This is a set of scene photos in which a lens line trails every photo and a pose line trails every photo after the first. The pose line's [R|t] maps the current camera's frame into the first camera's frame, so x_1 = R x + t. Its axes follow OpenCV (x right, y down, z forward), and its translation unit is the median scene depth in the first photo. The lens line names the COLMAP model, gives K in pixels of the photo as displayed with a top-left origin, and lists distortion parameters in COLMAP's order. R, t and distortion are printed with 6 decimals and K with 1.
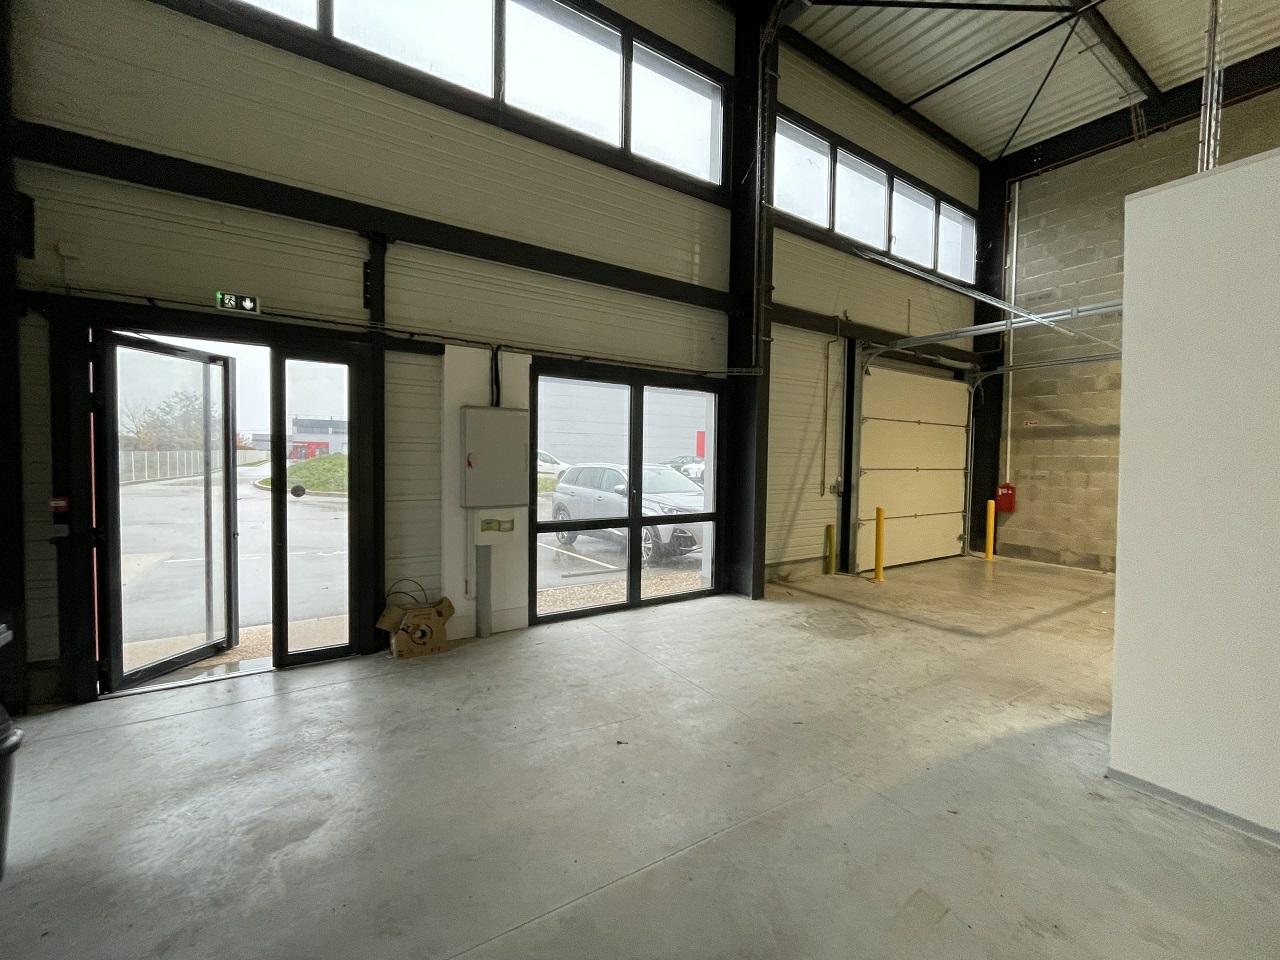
lens RADIAL K [[517.3, 0, 640.0], [0, 517.3, 480.0], [0, 0, 1]] dist [0.000559, 0.000079]
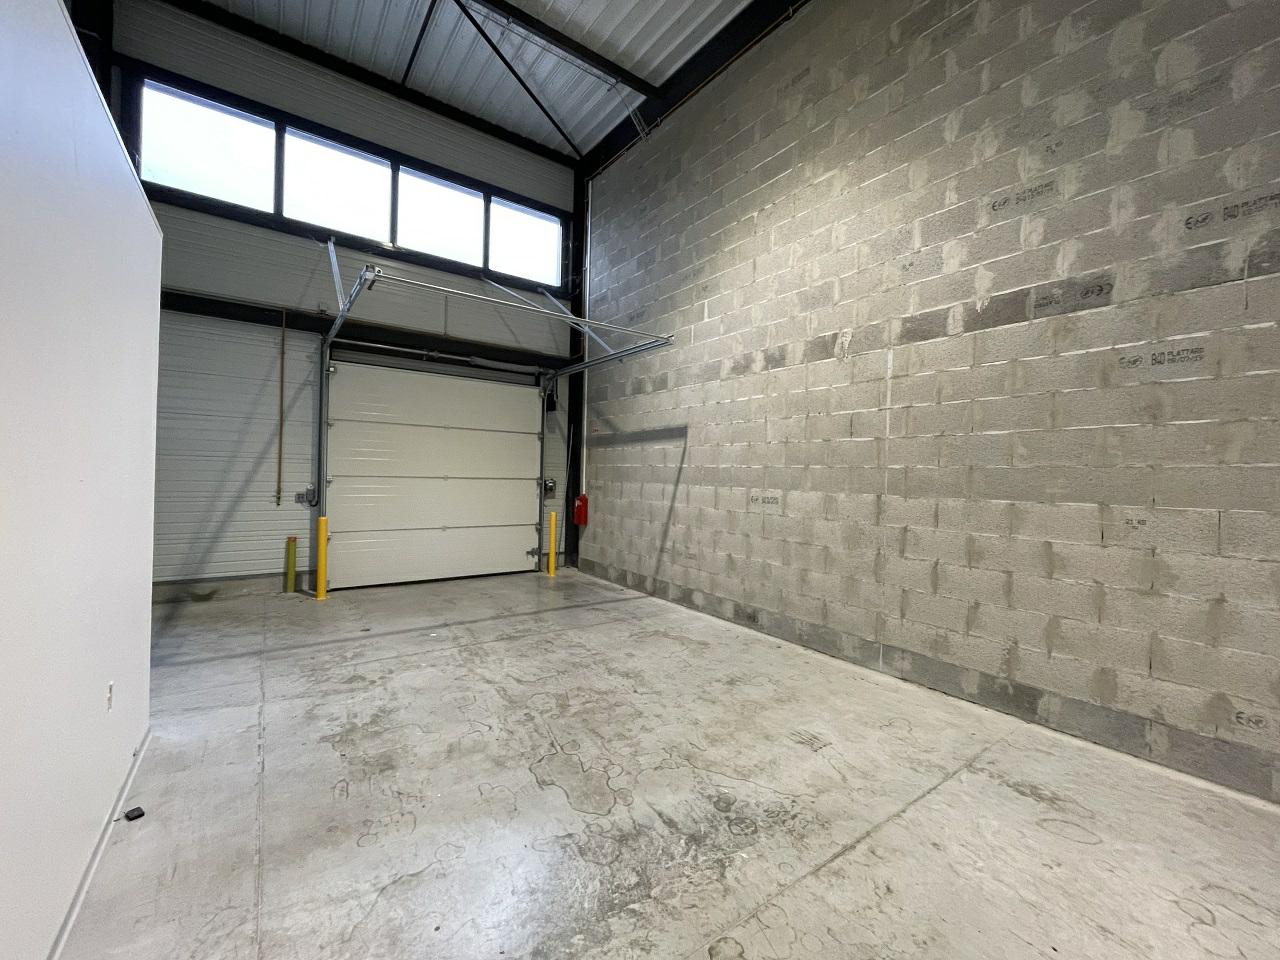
lens RADIAL K [[517.3, 0, 640.0], [0, 517.3, 480.0], [0, 0, 1]] dist [0.000559, 0.000079]
pose [[0.998432, 0.009489, 0.055165, 0.809767], [-0.007833, 0.999514, -0.030165, 0.008392], [-0.055425, 0.029685, 0.998021, 0.056111]]
